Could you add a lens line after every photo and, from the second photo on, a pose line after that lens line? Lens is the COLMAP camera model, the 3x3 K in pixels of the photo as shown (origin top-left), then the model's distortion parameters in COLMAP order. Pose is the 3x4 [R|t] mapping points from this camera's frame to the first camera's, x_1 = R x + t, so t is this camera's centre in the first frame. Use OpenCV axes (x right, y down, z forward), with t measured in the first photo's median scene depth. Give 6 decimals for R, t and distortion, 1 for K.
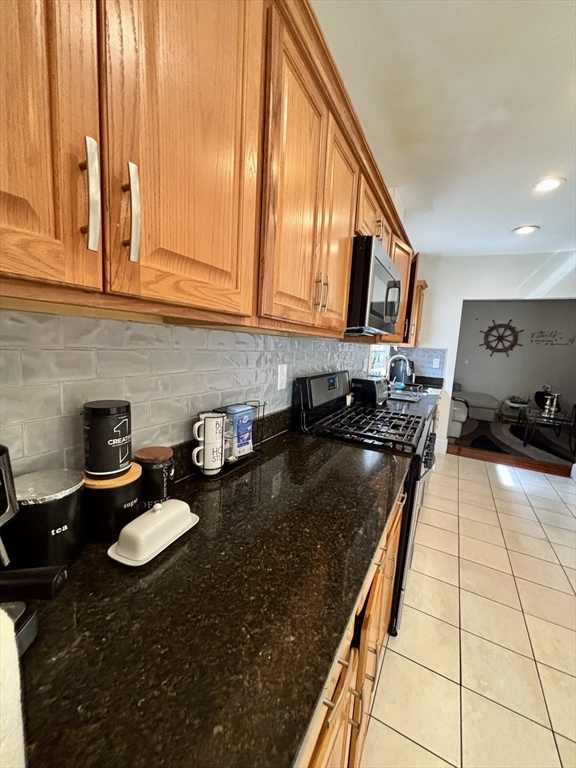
lens RADIAL K [[309.7, 0, 285.9], [0, 309.7, 381.4], [0, 0, 1]] dist [-0.003303, 0.000917]
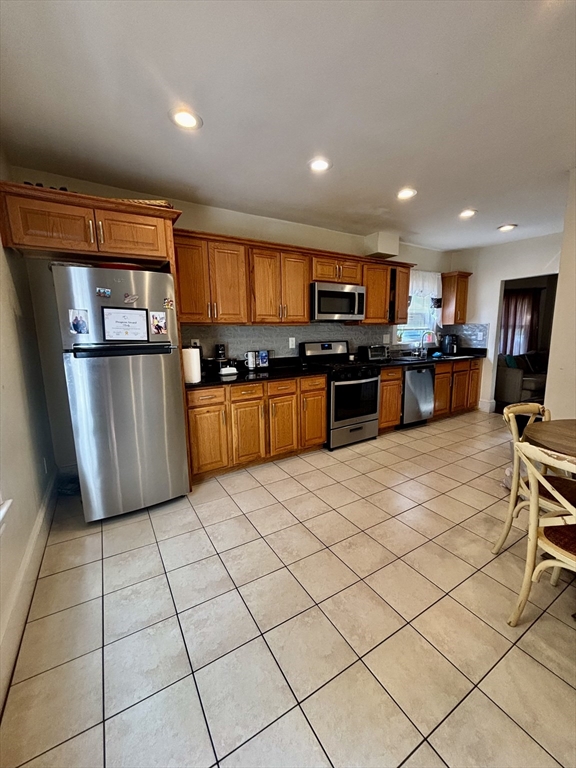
lens RADIAL K [[309.7, 0, 287.4], [0, 309.7, 383.6], [0, 0, 1]] dist [-0.003303, 0.000917]
pose [[0.863795, 0.017418, -0.503543, 0.490742], [-0.000485, 0.999431, 0.033739, 0.093011], [0.503844, -0.028899, 0.863311, -0.465133]]
